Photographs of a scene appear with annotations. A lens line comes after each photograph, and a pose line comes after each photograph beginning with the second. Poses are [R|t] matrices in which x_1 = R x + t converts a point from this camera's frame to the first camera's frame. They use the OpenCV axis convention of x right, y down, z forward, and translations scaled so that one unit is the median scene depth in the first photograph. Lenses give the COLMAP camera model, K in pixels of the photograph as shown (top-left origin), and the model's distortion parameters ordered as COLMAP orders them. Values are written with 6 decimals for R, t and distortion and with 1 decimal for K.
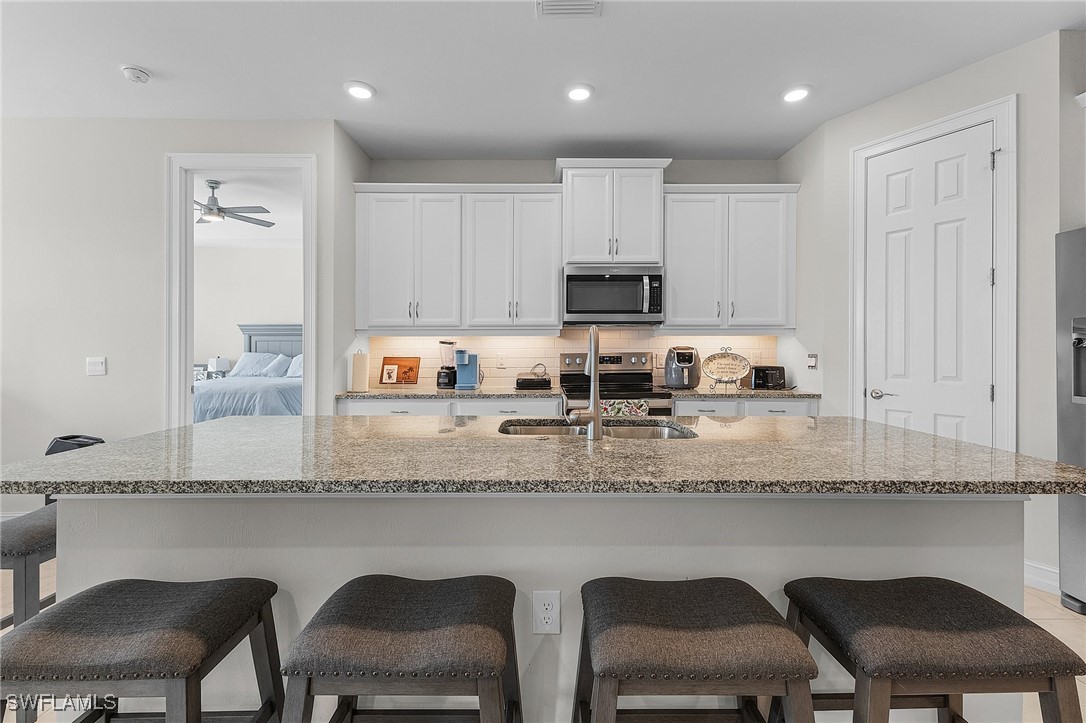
lens RADIAL K [[473.4, 0, 547.2], [0, 473.4, 346.1], [0, 0, 1]] dist [0.008365, 0.000889]
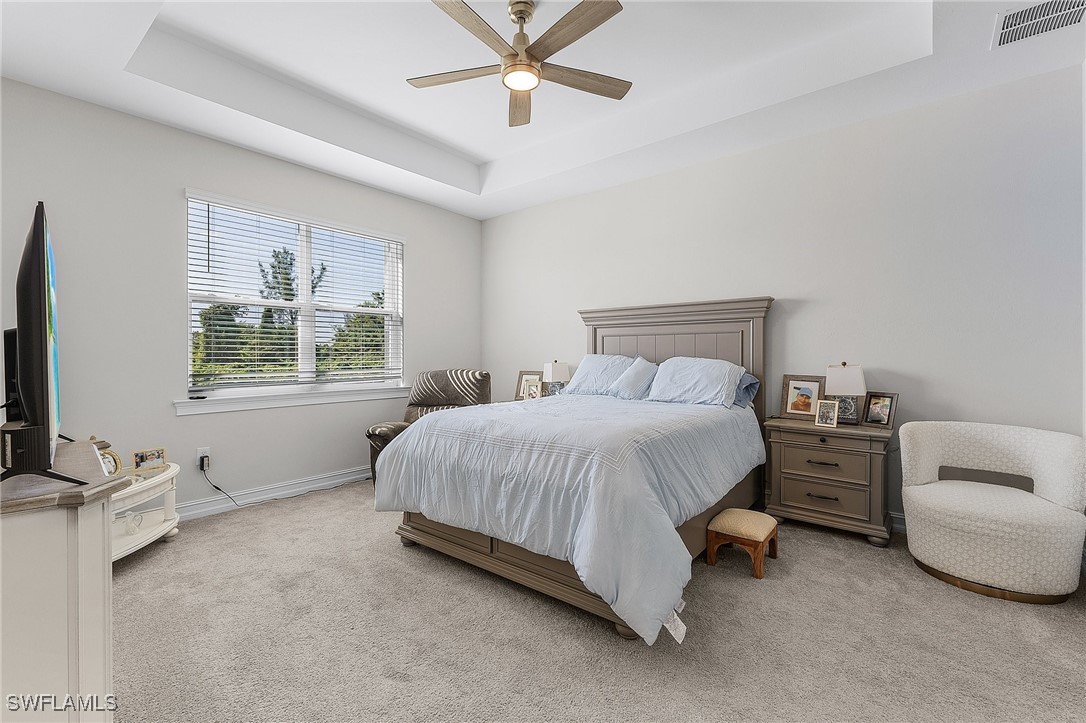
lens RADIAL K [[453.7, 0, 541.1], [0, 453.7, 356.5], [0, 0, 1]] dist [0.013770, 0.000065]
pose [[0.758958, 0.005625, -0.651115, -0.539239], [0.001085, 0.999950, 0.009903, 0.019189], [0.651138, -0.008222, 0.758914, 0.930859]]
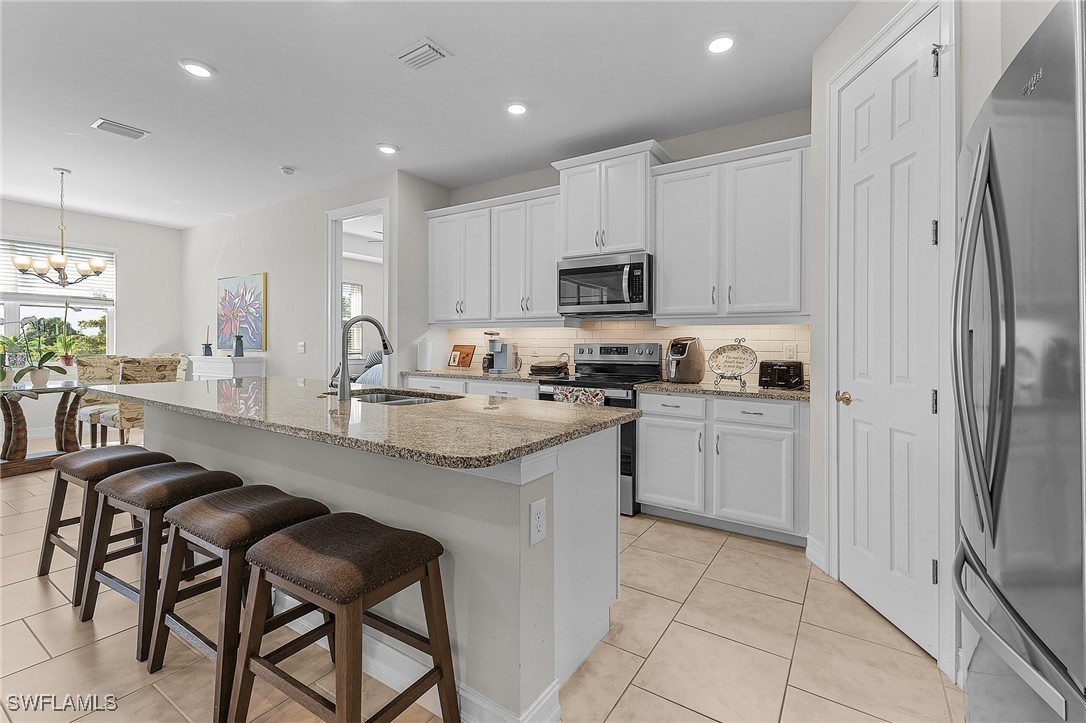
lens RADIAL K [[473.4, 0, 549.1], [0, 473.4, 343.7], [0, 0, 1]] dist [0.008365, 0.000889]
pose [[0.837592, 0.010272, -0.546200, 0.574247], [-0.009367, 0.999946, 0.004442, 0.011863], [0.546217, 0.001395, 0.837643, 0.084423]]
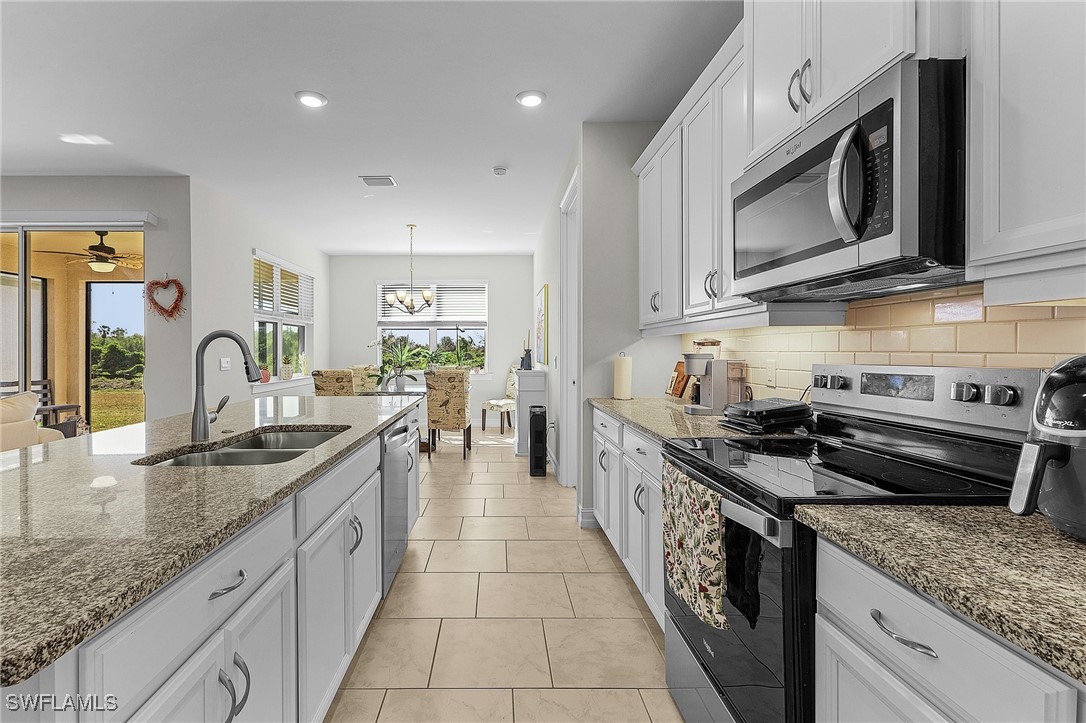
lens RADIAL K [[493.1, 0, 500.4], [0, 493.1, 351.6], [0, 0, 1]] dist [0.002805, 0.000168]
pose [[-0.012027, 0.004728, -0.999916, 0.513839], [0.003616, 0.999982, 0.004685, 0.000961], [0.999921, -0.003560, -0.012044, 0.726785]]
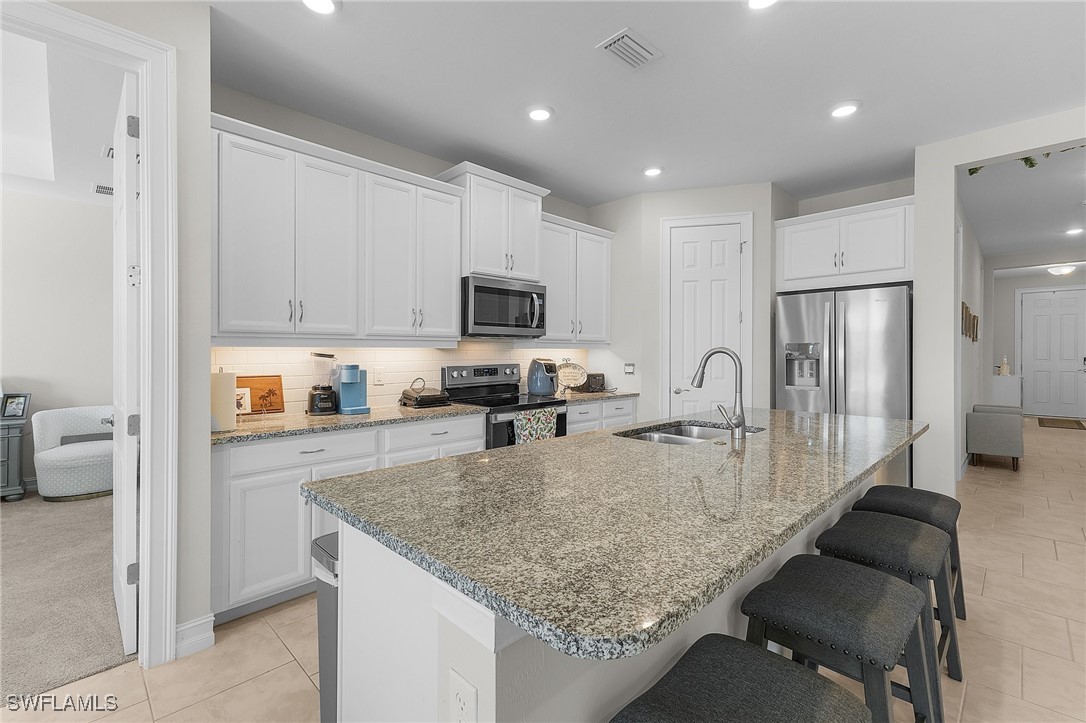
lens RADIAL K [[473.4, 0, 541.4], [0, 473.4, 354.7], [0, 0, 1]] dist [0.008365, 0.000889]
pose [[0.716625, -0.002113, 0.697456, -0.505308], [-0.001957, 0.999985, 0.005040, -0.013075], [-0.697456, -0.004977, 0.716610, 0.201897]]
